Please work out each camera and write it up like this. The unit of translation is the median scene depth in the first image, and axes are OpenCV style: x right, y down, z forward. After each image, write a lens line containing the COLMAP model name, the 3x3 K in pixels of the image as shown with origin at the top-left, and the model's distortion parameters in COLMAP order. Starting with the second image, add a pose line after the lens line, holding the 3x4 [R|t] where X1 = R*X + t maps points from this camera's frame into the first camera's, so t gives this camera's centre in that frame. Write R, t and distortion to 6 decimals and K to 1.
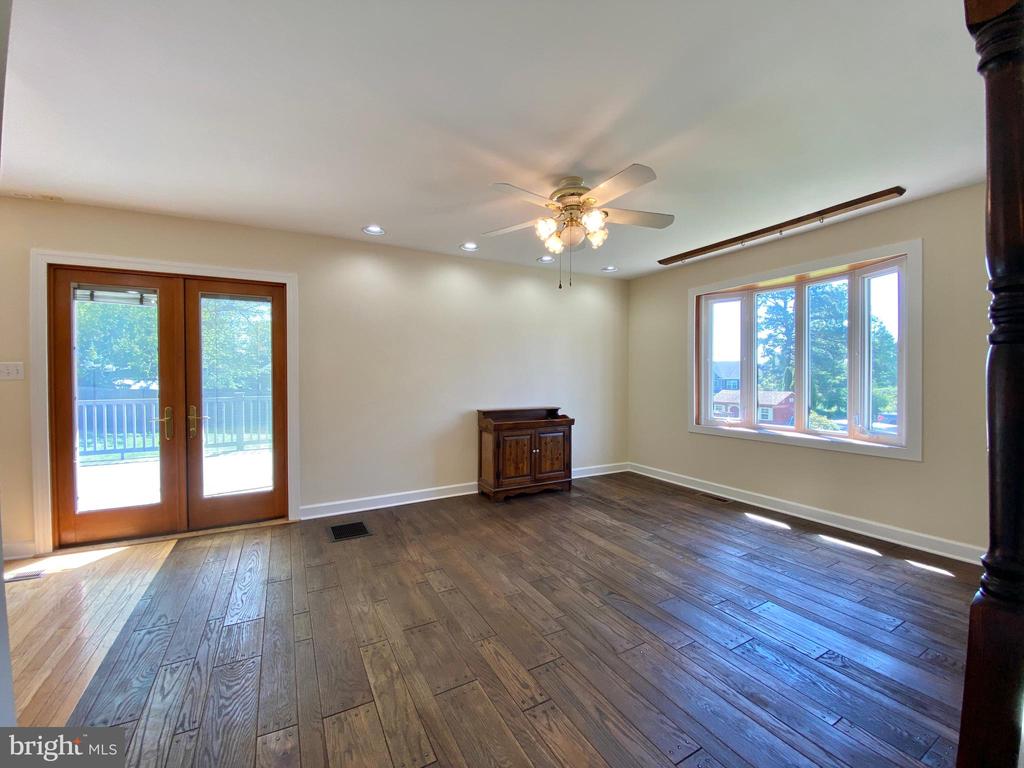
lens RADIAL K [[416.3, 0, 511.6], [0, 416.3, 382.1], [0, 0, 1]] dist [0.011280, -0.016490]
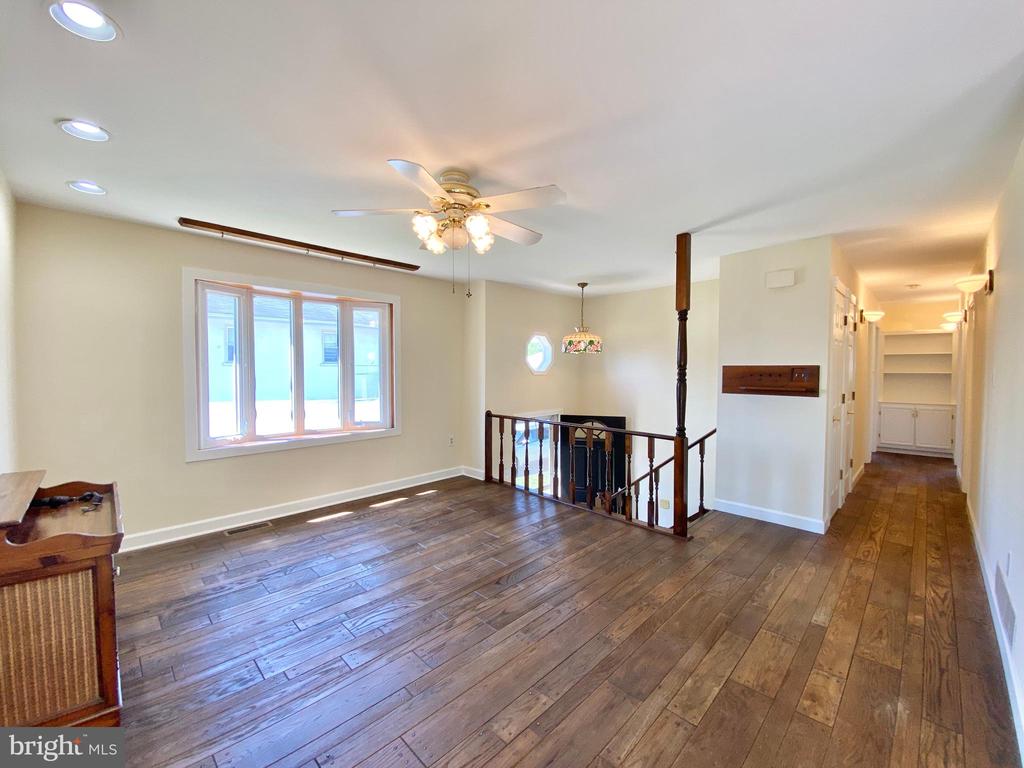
lens RADIAL K [[416.3, 0, 511.8], [0, 416.3, 379.5], [0, 0, 1]] dist [0.011280, -0.016490]
pose [[-0.284126, -0.021958, 0.958536, -0.755464], [0.013618, 0.999544, 0.026934, -0.068252], [-0.958690, 0.020706, -0.283697, 1.139012]]
